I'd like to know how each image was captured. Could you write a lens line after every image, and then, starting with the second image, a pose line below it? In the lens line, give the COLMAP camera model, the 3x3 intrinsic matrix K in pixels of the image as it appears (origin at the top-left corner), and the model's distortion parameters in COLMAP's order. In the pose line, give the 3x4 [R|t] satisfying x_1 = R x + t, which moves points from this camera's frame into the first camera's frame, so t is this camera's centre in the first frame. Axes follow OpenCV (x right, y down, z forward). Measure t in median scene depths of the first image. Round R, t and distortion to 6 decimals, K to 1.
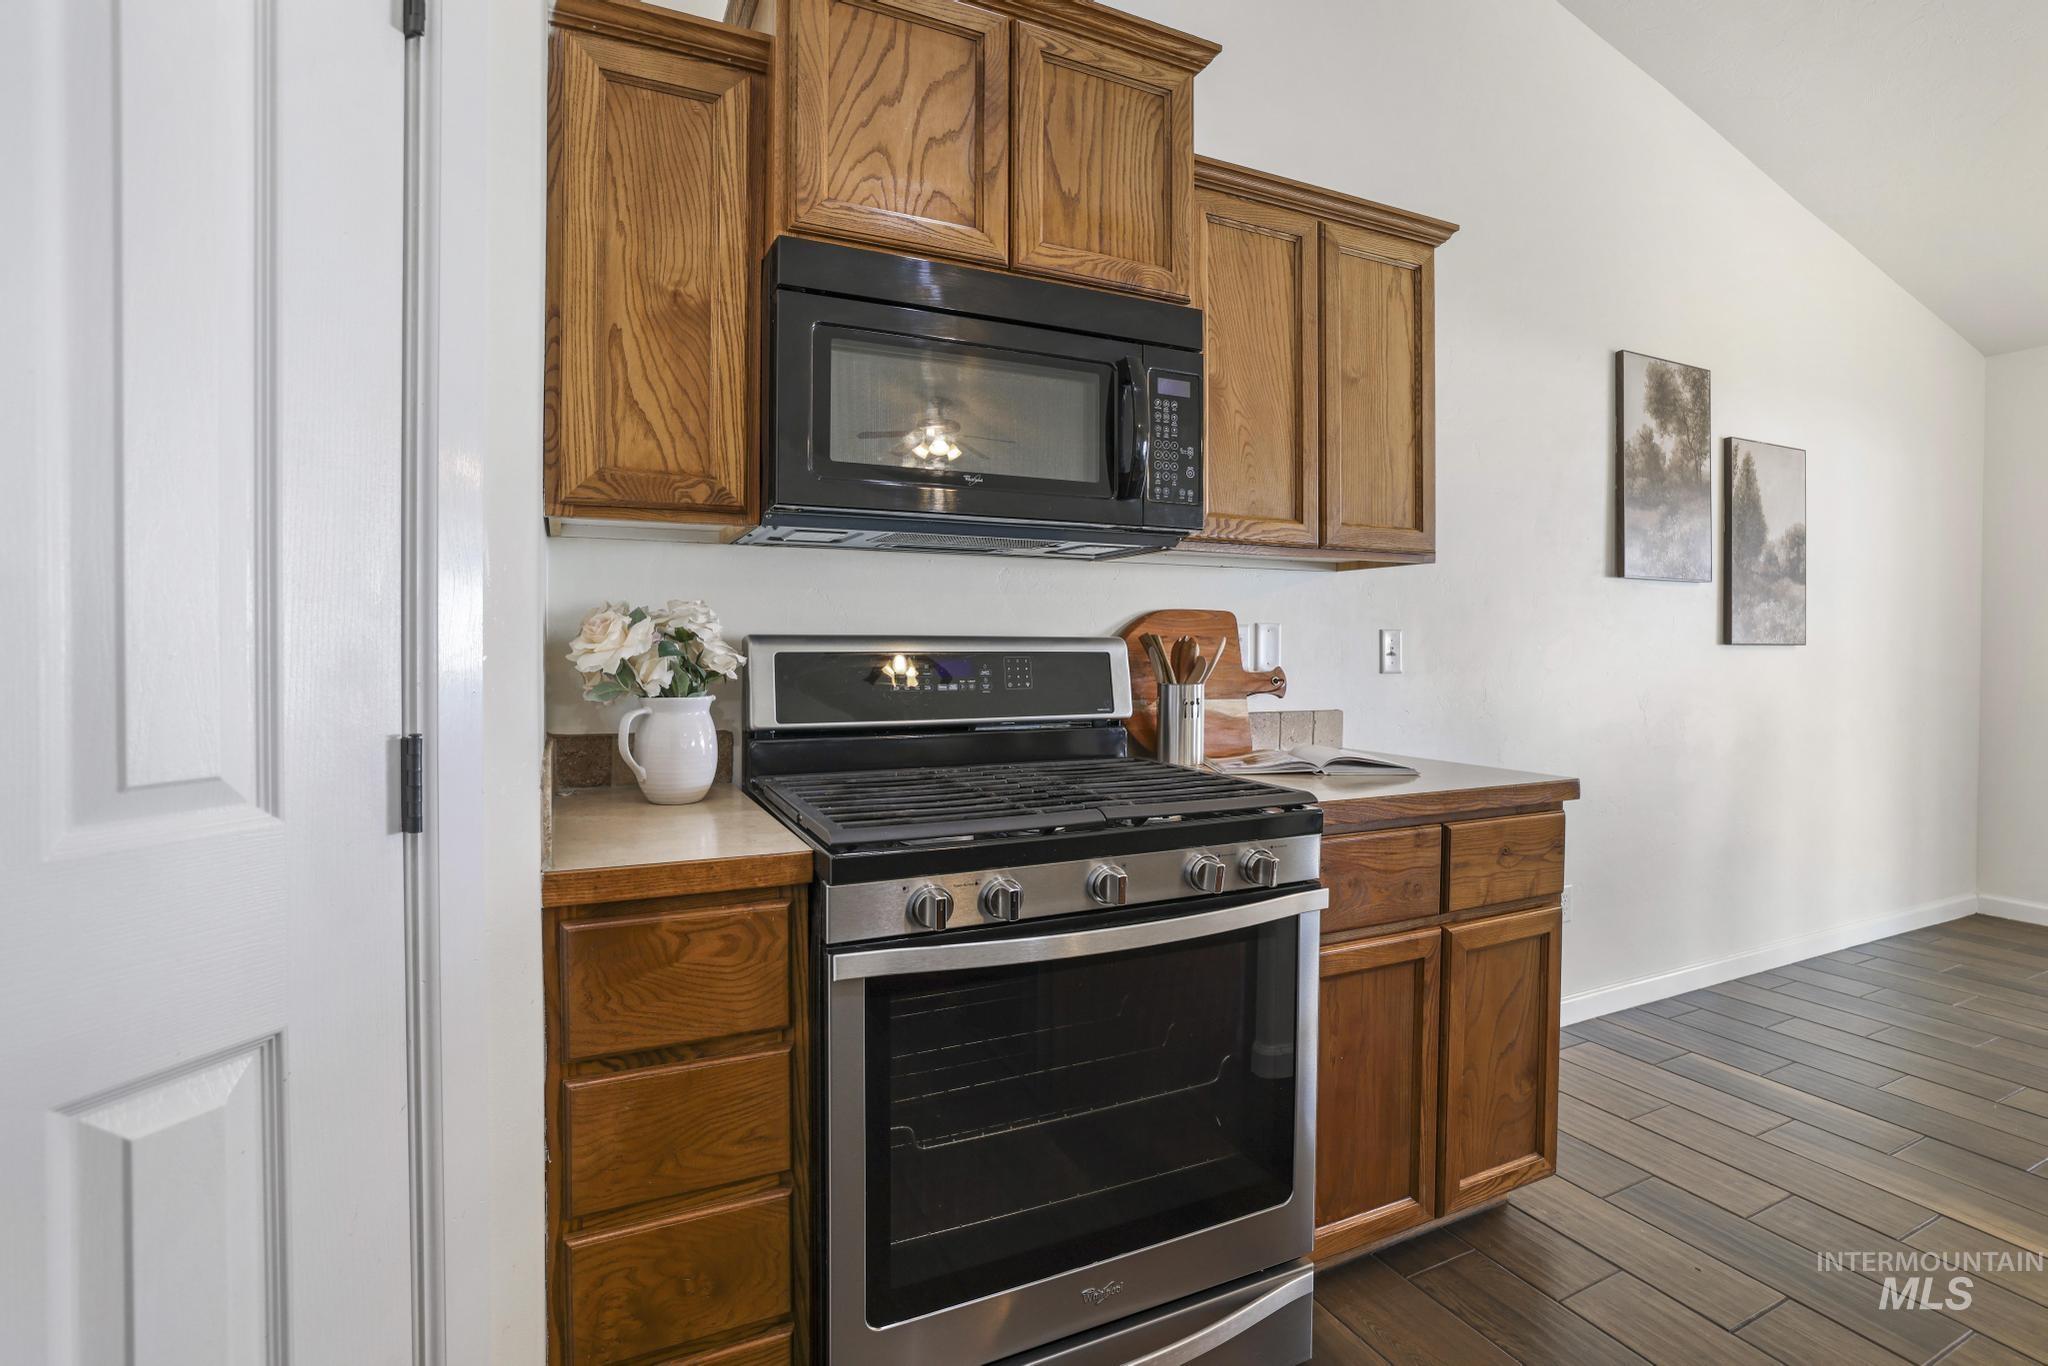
lens RADIAL K [[904.6, 0, 1025.3], [0, 904.6, 671.5], [0, 0, 1]] dist [-0.036518, 0.012641]
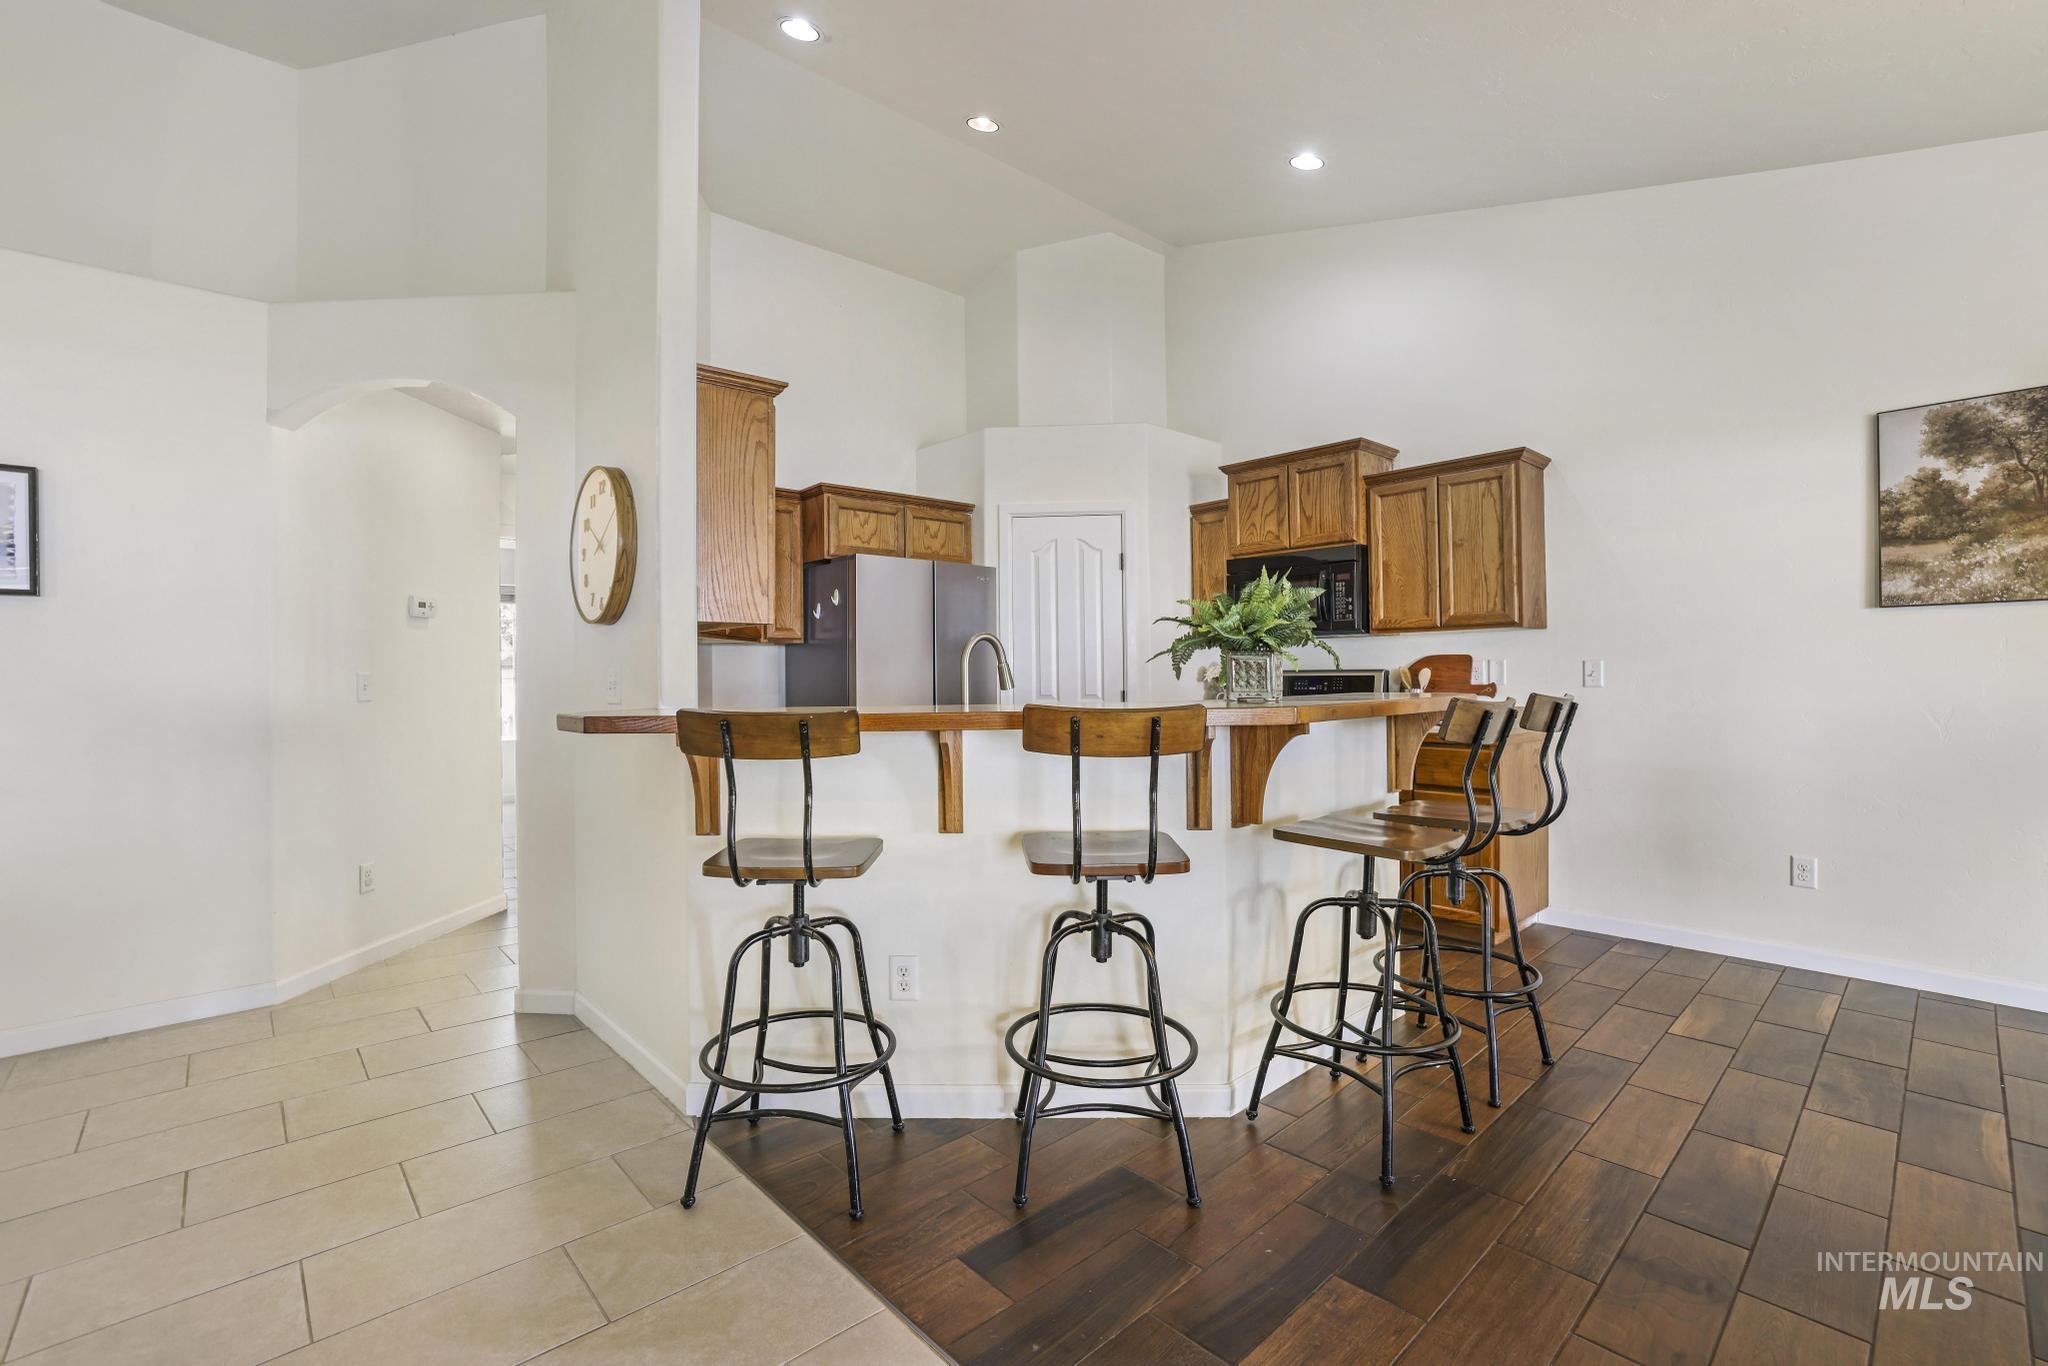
lens RADIAL K [[904.6, 0, 1025.3], [0, 904.6, 671.5], [0, 0, 1]] dist [-0.036518, 0.012641]
pose [[0.291914, -0.005738, -0.956427, 1.453307], [-0.010993, 0.999896, -0.009354, 0.000383], [0.956381, 0.013244, 0.291820, -0.402960]]
